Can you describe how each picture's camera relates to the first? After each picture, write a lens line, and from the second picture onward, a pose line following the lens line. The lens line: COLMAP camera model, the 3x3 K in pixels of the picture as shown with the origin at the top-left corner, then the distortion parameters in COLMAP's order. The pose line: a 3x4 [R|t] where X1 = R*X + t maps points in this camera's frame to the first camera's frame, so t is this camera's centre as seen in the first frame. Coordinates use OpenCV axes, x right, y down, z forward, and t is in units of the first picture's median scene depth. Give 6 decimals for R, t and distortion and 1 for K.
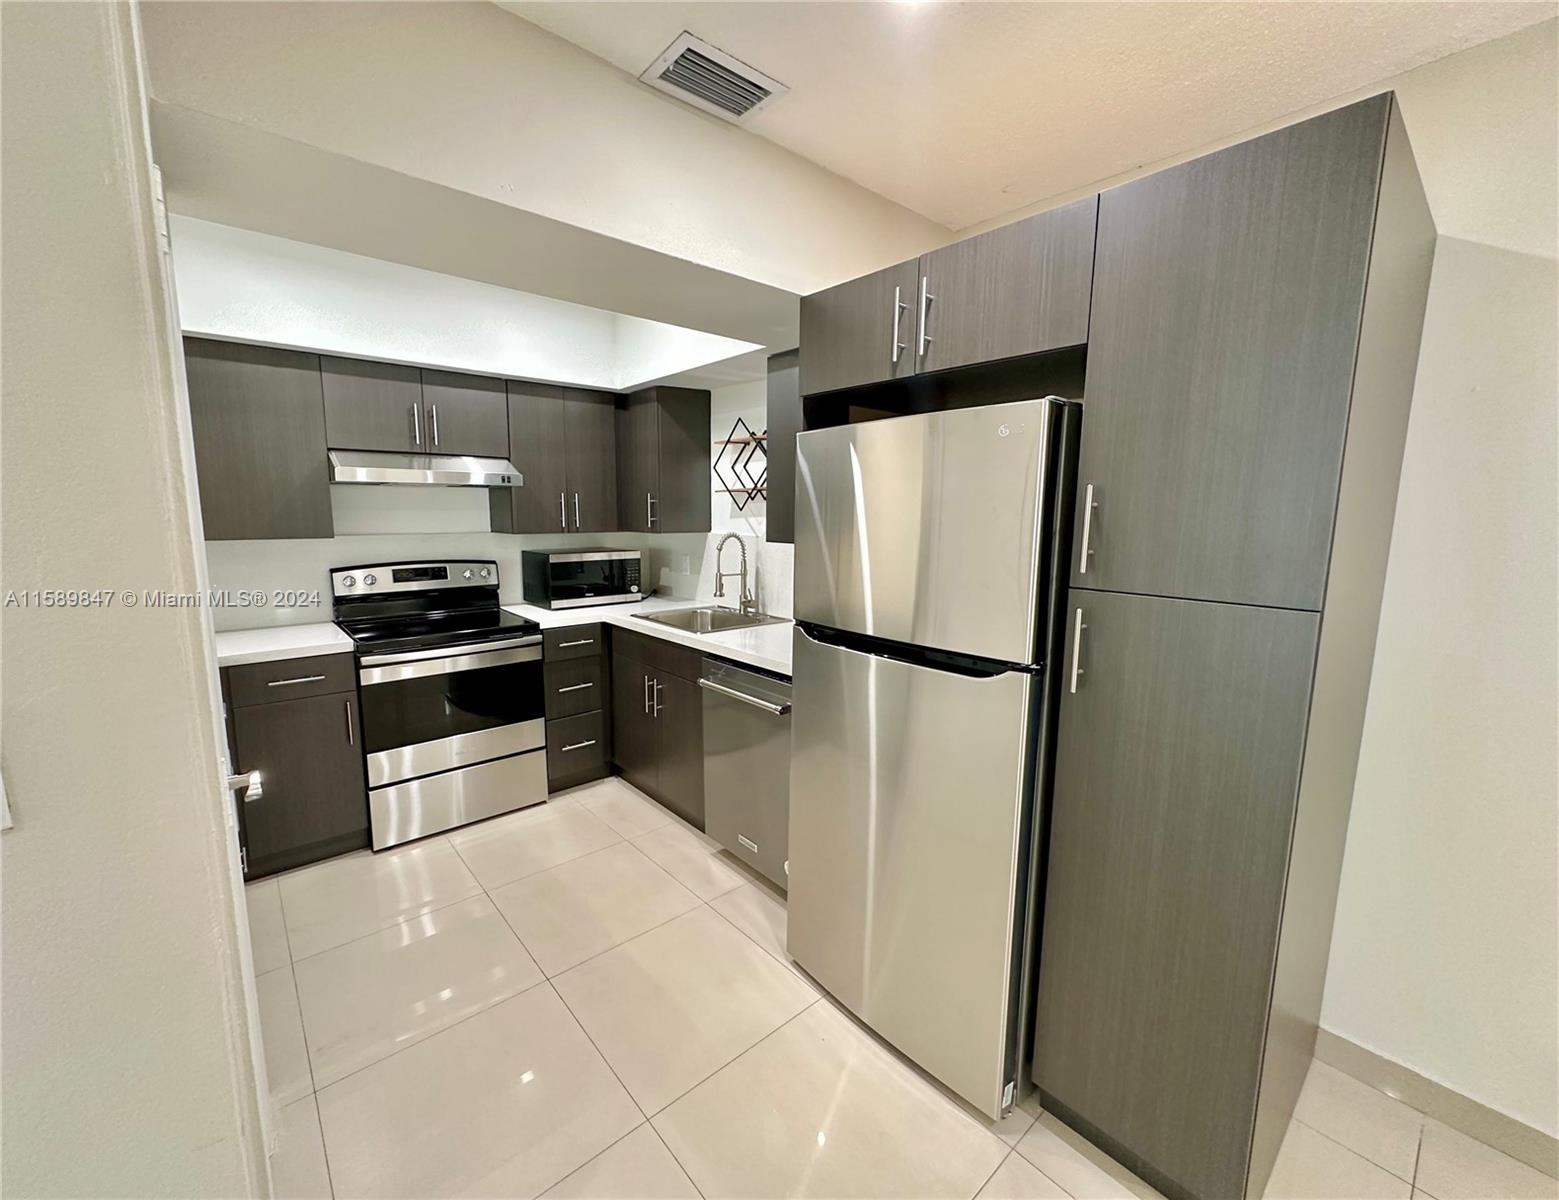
lens RADIAL K [[640.2, 0, 749.2], [0, 640.2, 601.8], [0, 0, 1]] dist [0.001552, 0.000180]
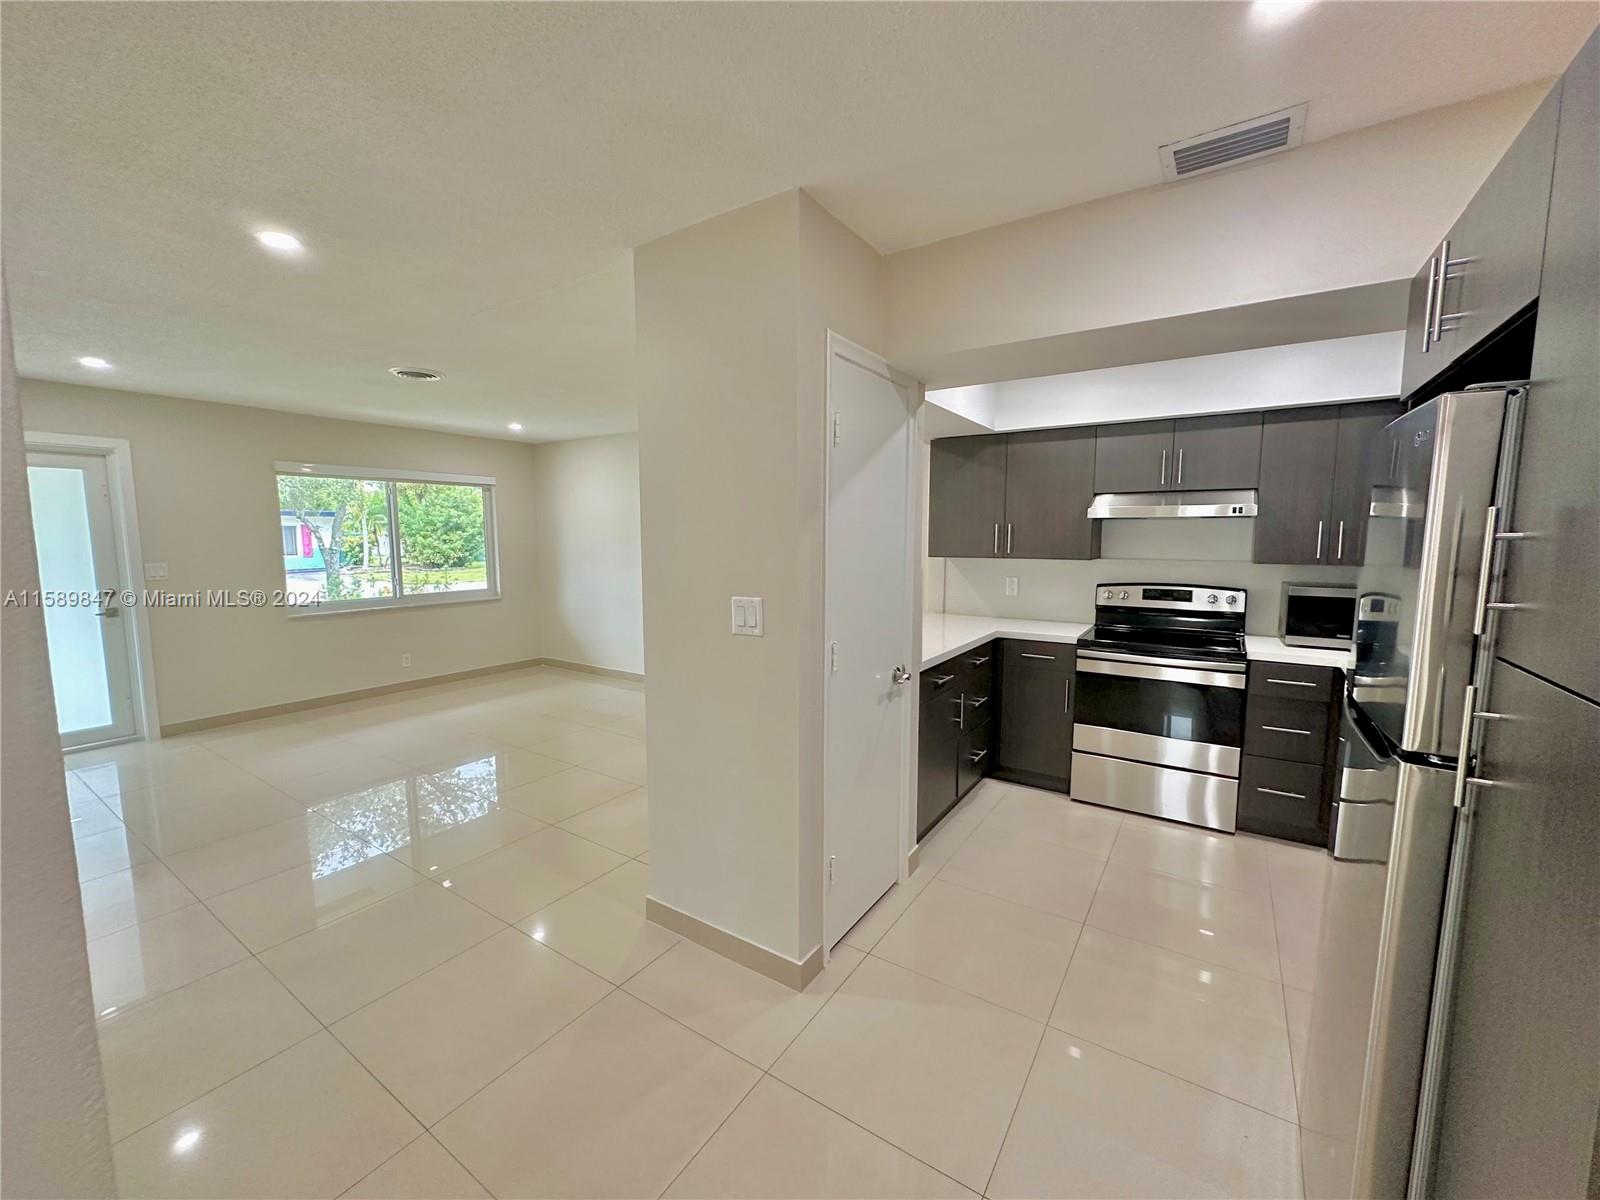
lens RADIAL K [[636.0, 0, 800.0], [0, 636.0, 600.0], [0, 0, 1]] dist [0.001094, 0.000081]
pose [[0.288062, 0.091640, -0.953217, 0.403654], [-0.139178, 0.988848, 0.053006, -0.003094], [0.947444, 0.117397, 0.297604, 0.038419]]
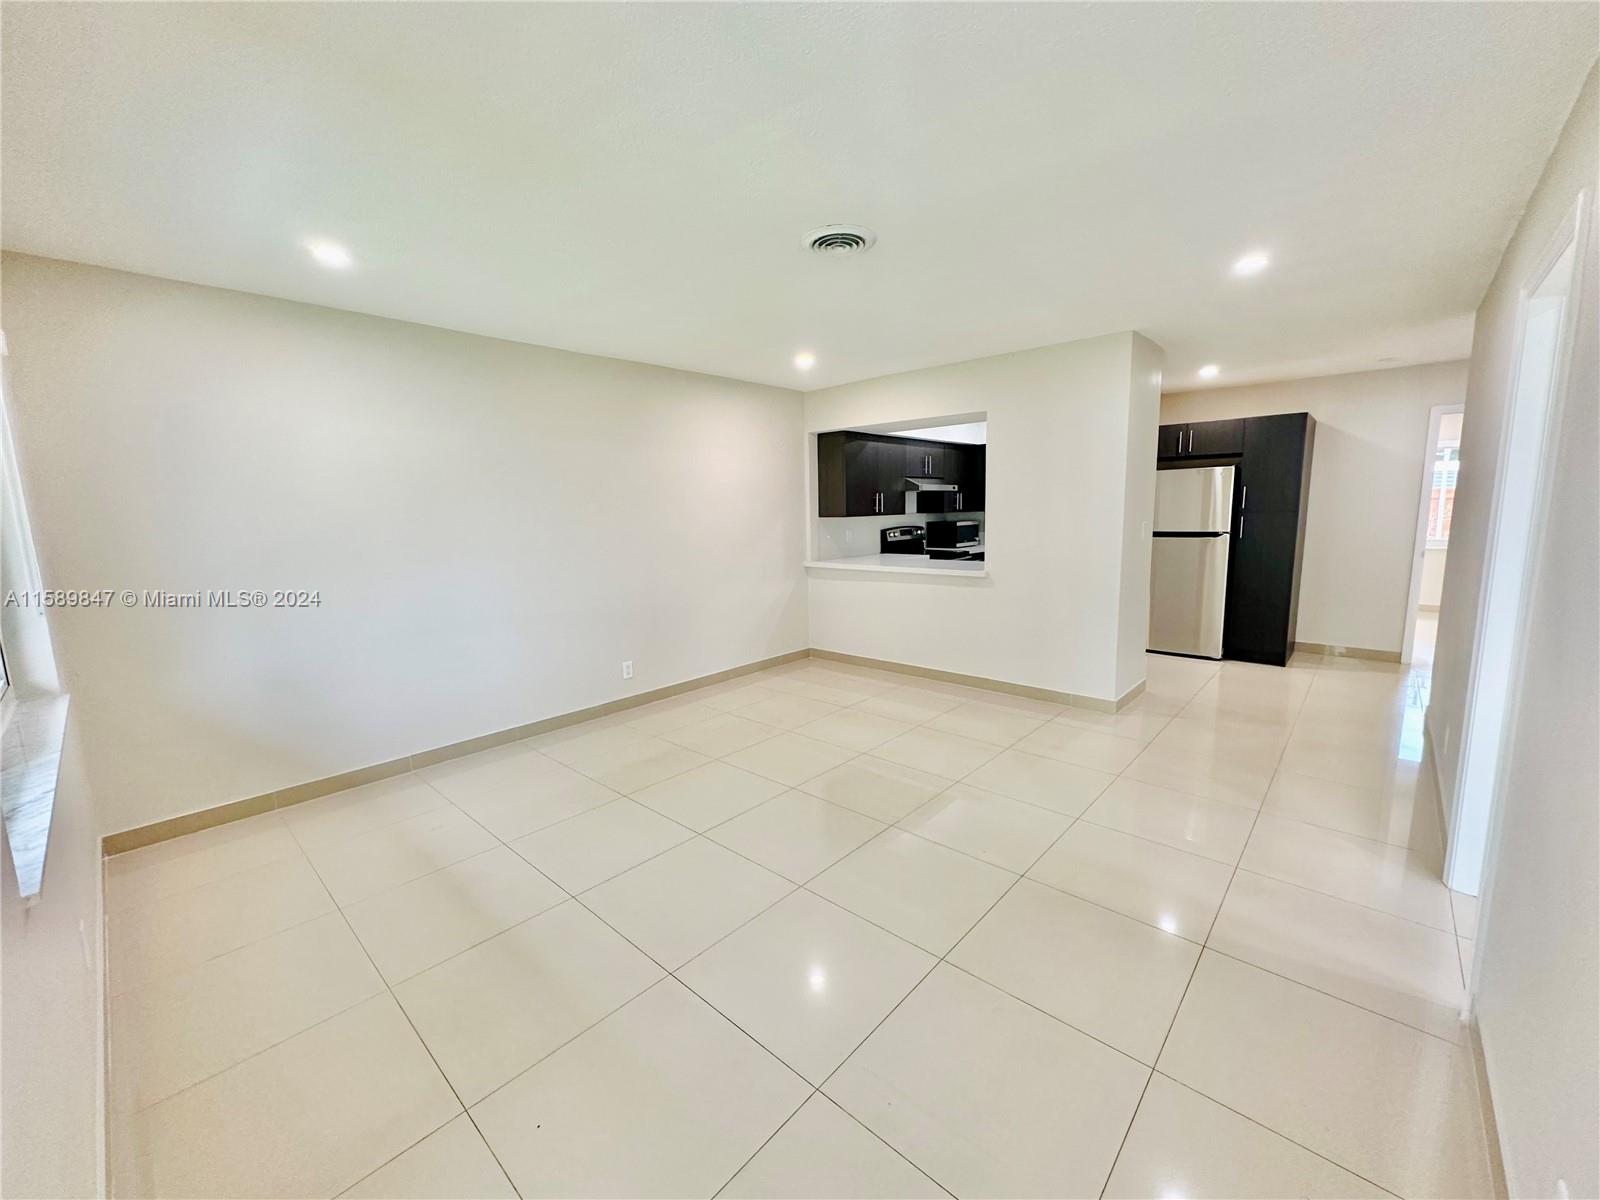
lens RADIAL K [[633.7, 0, 800.0], [0, 633.7, 600.0], [0, 0, 1]] dist [0.000850, 0.000149]
pose [[0.989651, -0.050356, 0.134367, -1.899977], [0.050308, 0.998727, 0.003753, 0.258688], [-0.134385, 0.003046, 0.990925, -1.751026]]
